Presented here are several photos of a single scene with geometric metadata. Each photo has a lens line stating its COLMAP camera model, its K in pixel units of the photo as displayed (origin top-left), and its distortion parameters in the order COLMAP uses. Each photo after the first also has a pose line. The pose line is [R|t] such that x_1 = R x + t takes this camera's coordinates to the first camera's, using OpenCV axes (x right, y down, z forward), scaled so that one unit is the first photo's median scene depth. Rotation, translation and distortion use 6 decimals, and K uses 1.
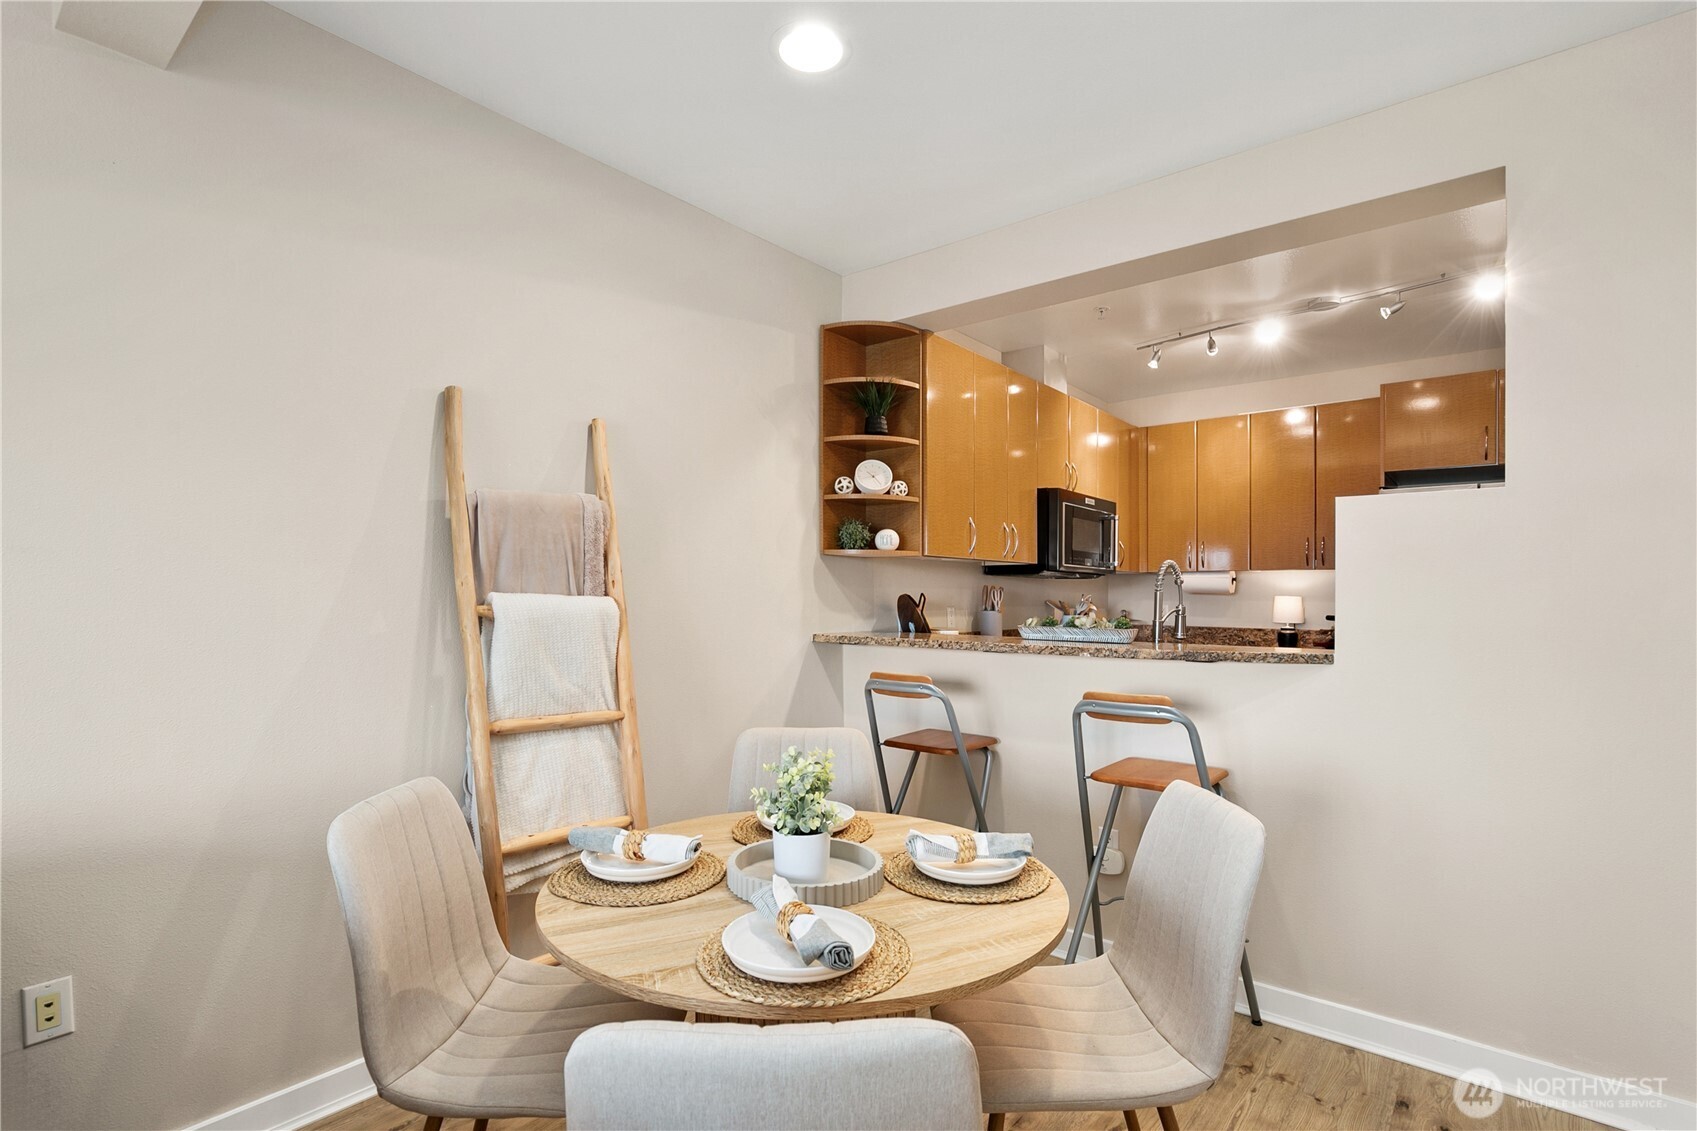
lens RADIAL K [[832.2, 0, 834.9], [0, 832.2, 606.0], [0, 0, 1]] dist [0.001298, 0.000282]
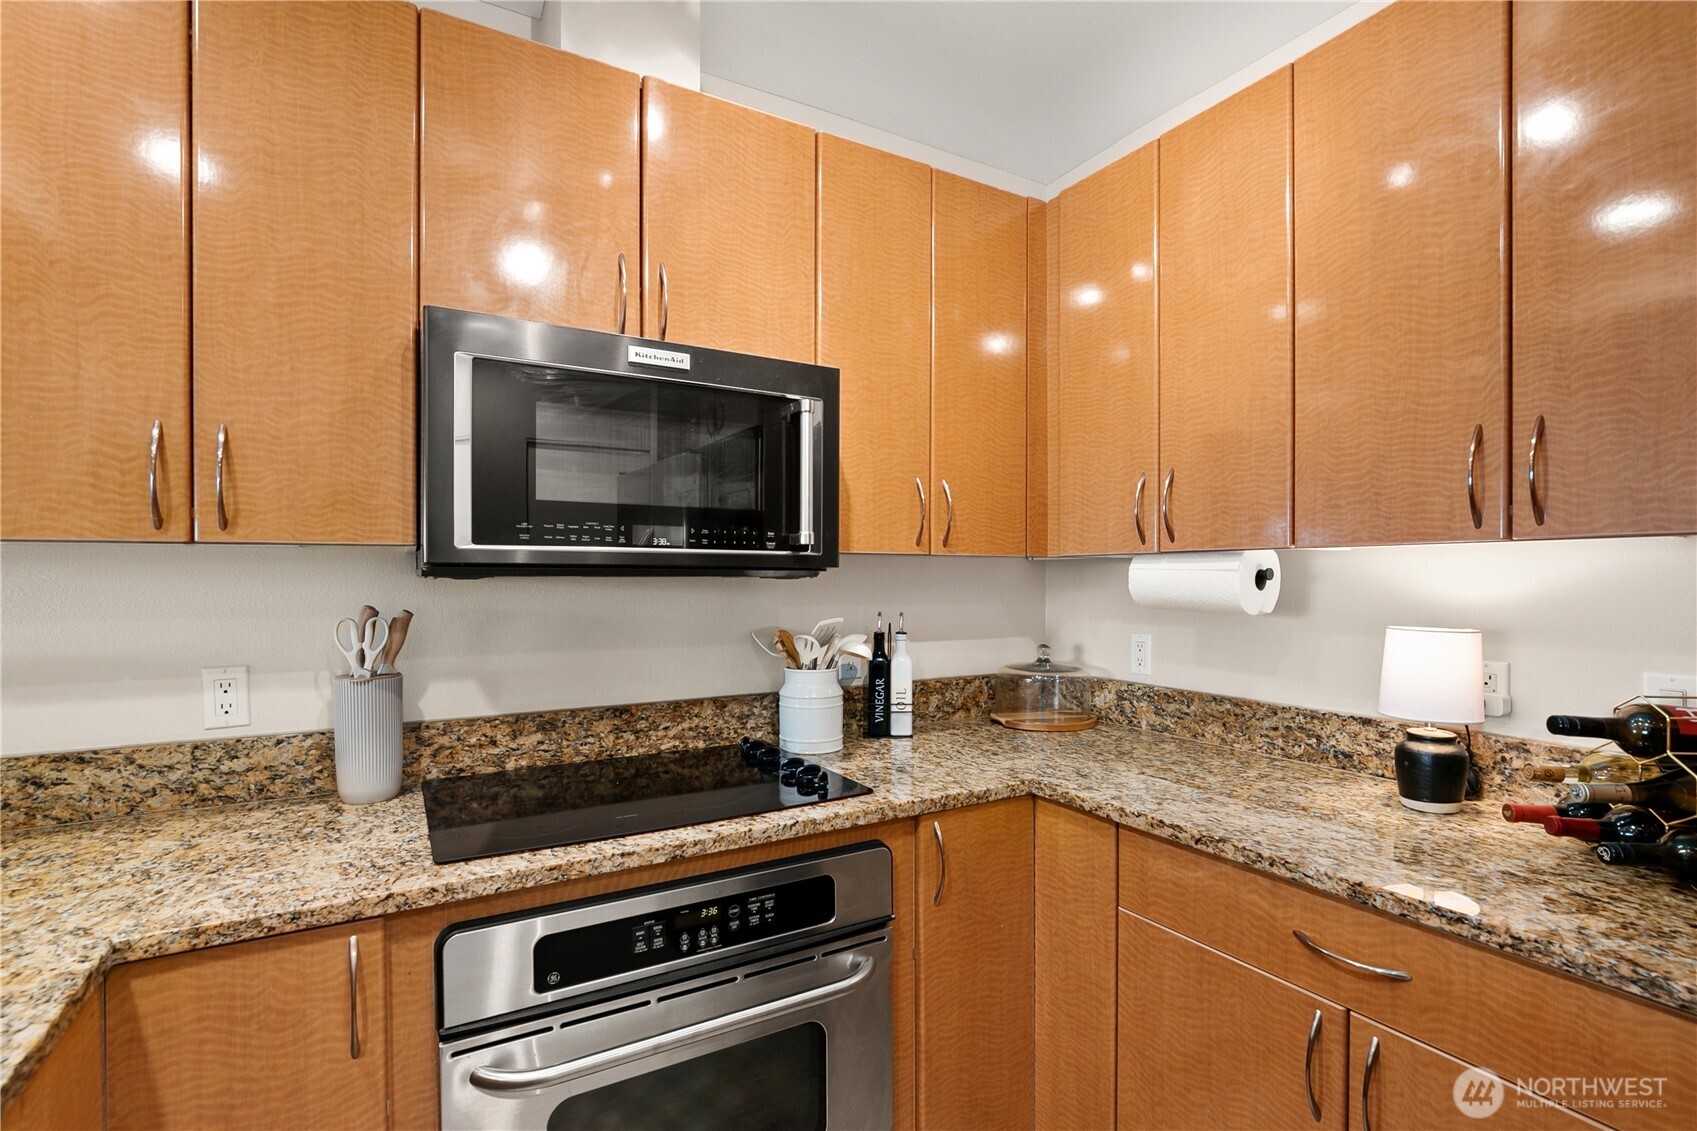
lens RADIAL K [[783.7, 0, 829.3], [0, 783.7, 572.4], [0, 0, 1]] dist [-0.008062, 0.000978]
pose [[0.939177, -0.011876, -0.343227, 0.625430], [0.005662, 0.999802, -0.019102, -0.040338], [0.343386, 0.015997, 0.939058, 0.946566]]
